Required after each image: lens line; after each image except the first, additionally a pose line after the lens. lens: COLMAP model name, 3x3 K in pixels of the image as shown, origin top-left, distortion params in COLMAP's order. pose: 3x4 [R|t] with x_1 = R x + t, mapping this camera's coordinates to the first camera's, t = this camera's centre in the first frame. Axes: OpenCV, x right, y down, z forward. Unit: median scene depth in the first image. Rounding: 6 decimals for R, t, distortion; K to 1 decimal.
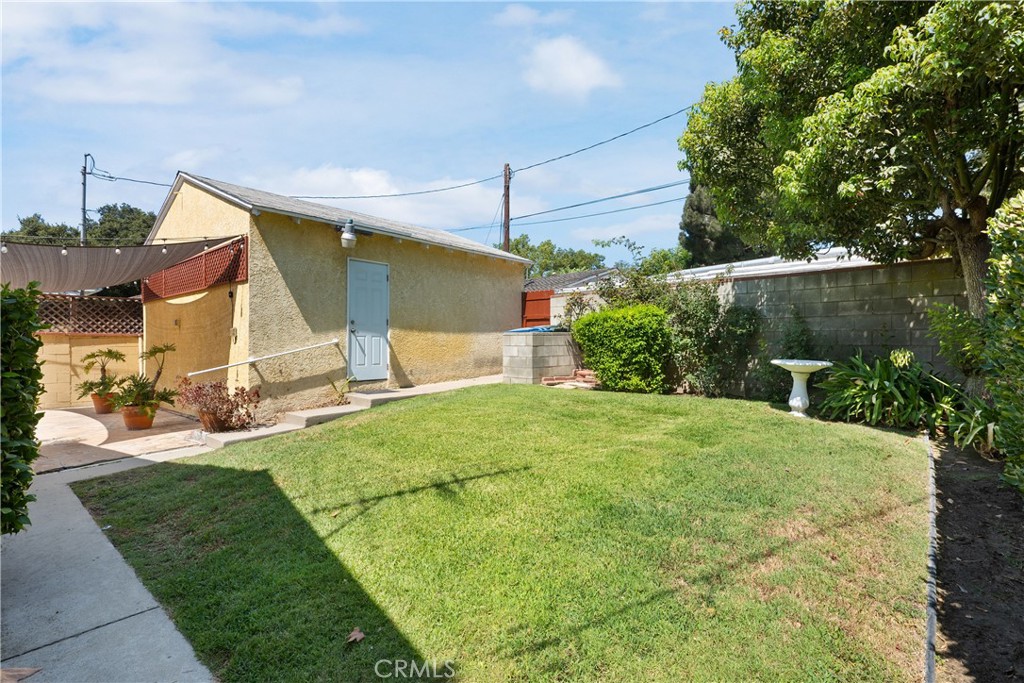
lens RADIAL K [[483.2, 0, 509.3], [0, 483.2, 343.5], [0, 0, 1]] dist [-0.022668, 0.005073]
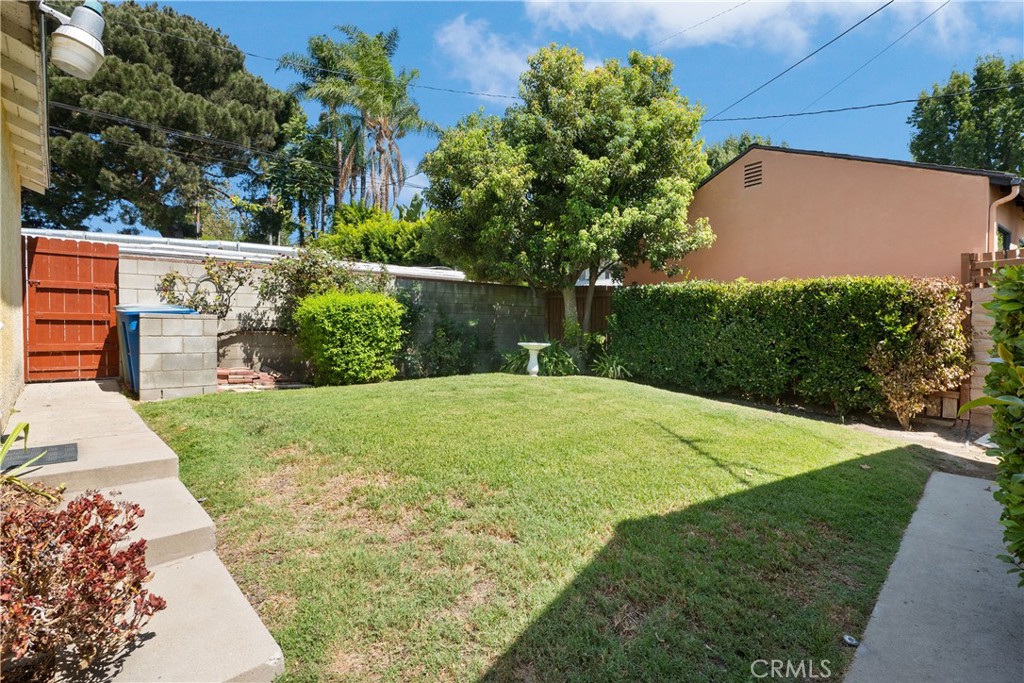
lens RADIAL K [[483.2, 0, 509.4], [0, 483.2, 348.2], [0, 0, 1]] dist [-0.022668, 0.005073]
pose [[0.077760, -0.031690, 0.996468, -1.333704], [0.000280, 0.999495, 0.031764, 0.003841], [-0.996972, -0.002191, 0.077730, 1.258578]]
